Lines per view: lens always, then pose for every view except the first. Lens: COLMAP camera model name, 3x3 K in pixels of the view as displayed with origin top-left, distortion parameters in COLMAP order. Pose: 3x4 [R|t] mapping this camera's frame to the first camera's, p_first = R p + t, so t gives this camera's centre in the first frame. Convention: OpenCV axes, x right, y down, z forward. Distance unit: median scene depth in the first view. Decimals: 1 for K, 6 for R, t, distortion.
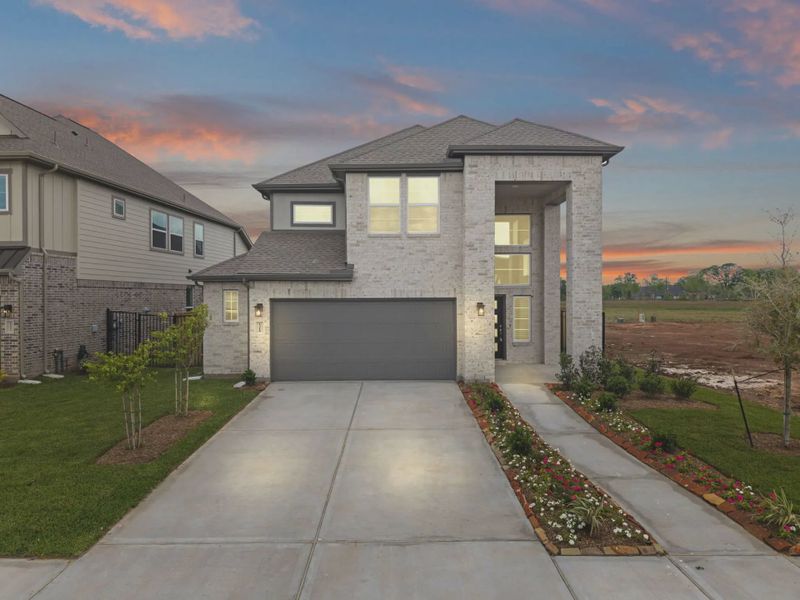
lens RADIAL K [[533.8, 0, 400.0], [0, 533.8, 300.0], [0, 0, 1]] dist [0.003240, -0.001838]
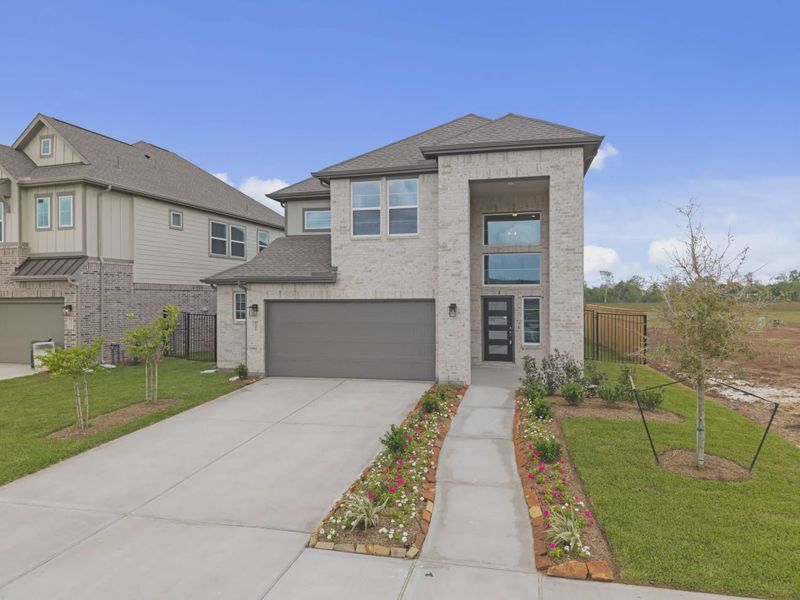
lens RADIAL K [[533.8, 0, 400.0], [0, 533.8, 300.0], [0, 0, 1]] dist [0.003240, -0.001838]
pose [[0.972091, -0.000203, -0.234605, 0.277398], [-0.000441, 0.999996, -0.002691, 0.000791], [0.234604, 0.002719, 0.972087, 0.013824]]
